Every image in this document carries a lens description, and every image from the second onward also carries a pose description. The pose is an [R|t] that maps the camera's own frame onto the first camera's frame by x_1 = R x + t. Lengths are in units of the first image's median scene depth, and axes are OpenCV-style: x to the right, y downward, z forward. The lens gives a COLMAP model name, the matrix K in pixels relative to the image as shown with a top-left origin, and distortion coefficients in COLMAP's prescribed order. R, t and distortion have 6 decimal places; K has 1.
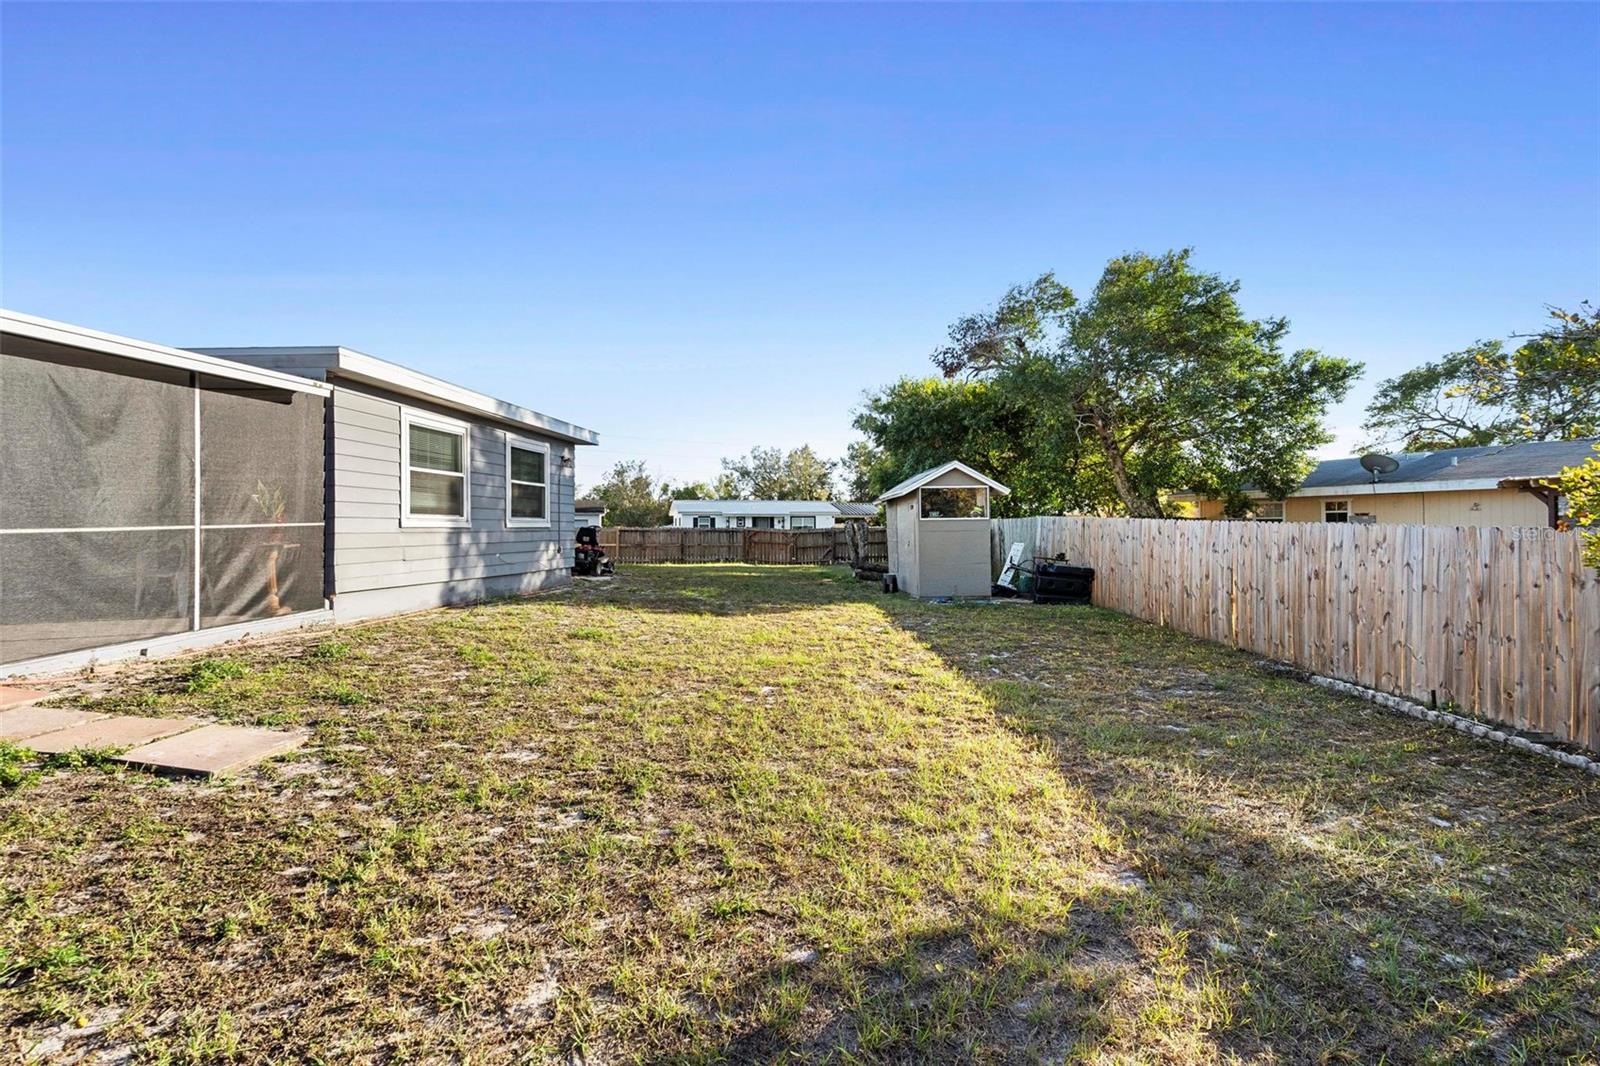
lens RADIAL K [[721.3, 0, 794.4], [0, 721.3, 528.3], [0, 0, 1]] dist [-0.011252, 0.003870]
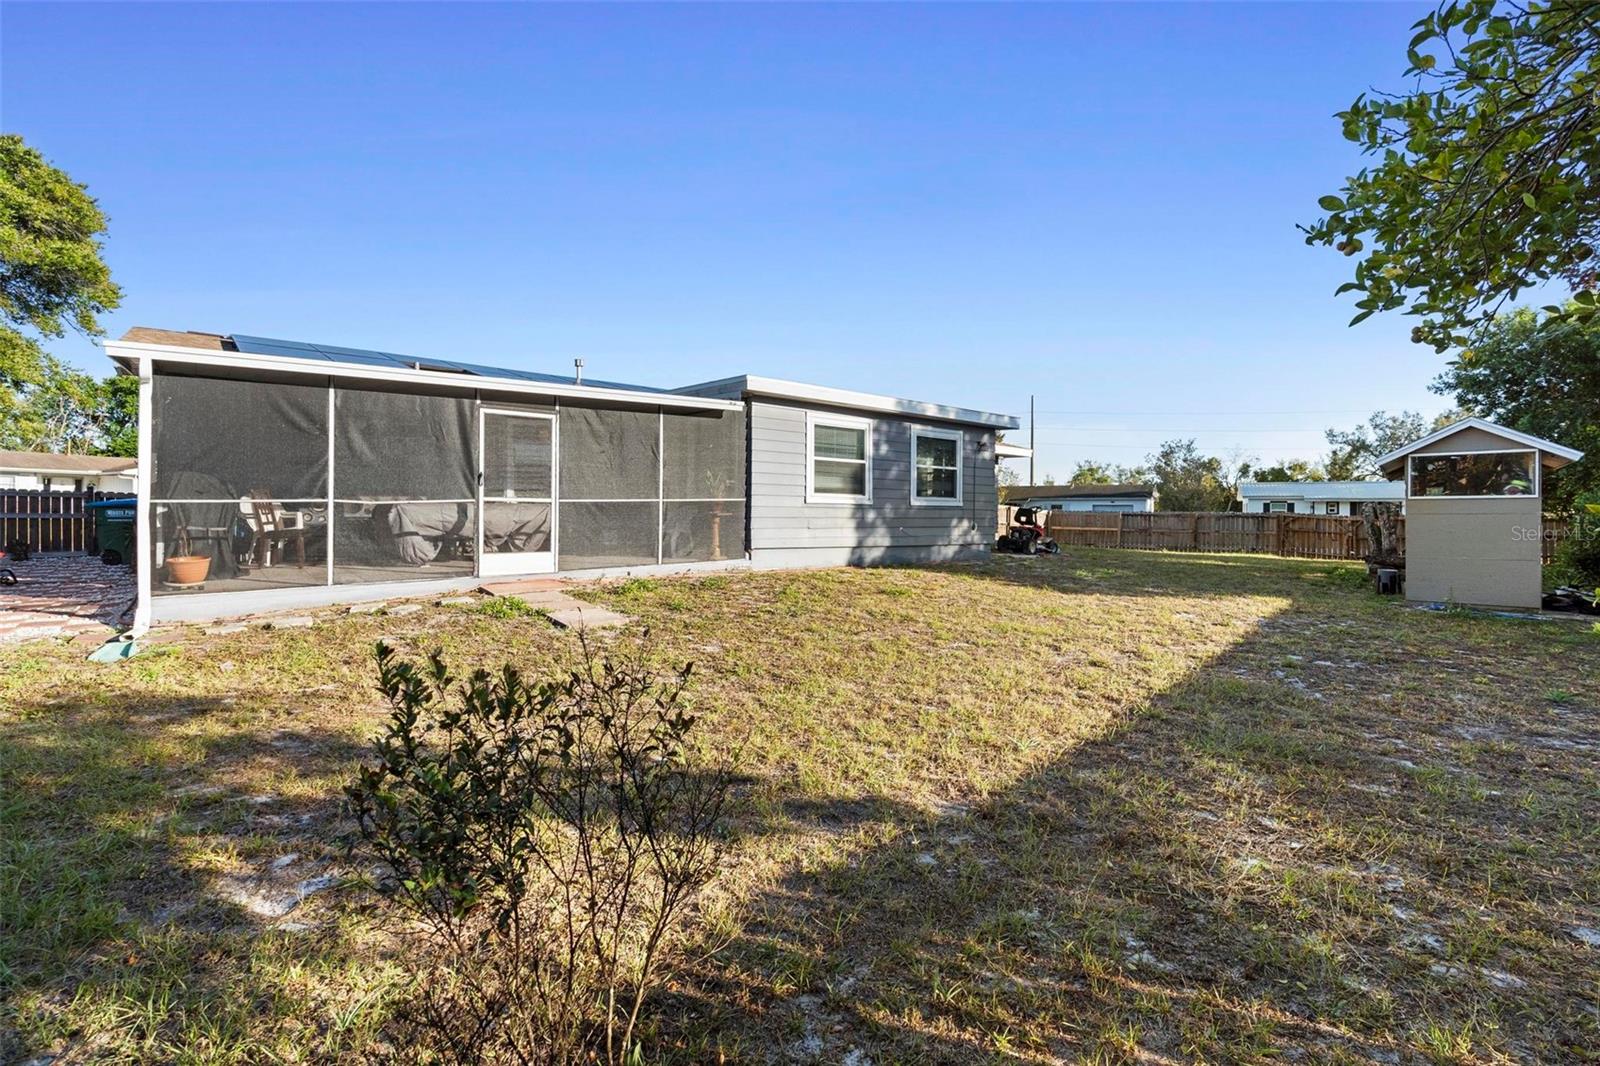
lens RADIAL K [[721.3, 0, 794.4], [0, 721.3, 528.3], [0, 0, 1]] dist [-0.011252, 0.003870]
pose [[0.729117, 0.023716, -0.683978, 0.295901], [-0.010608, 0.999671, 0.023354, 0.012049], [0.684307, -0.009772, 0.729128, 0.013030]]
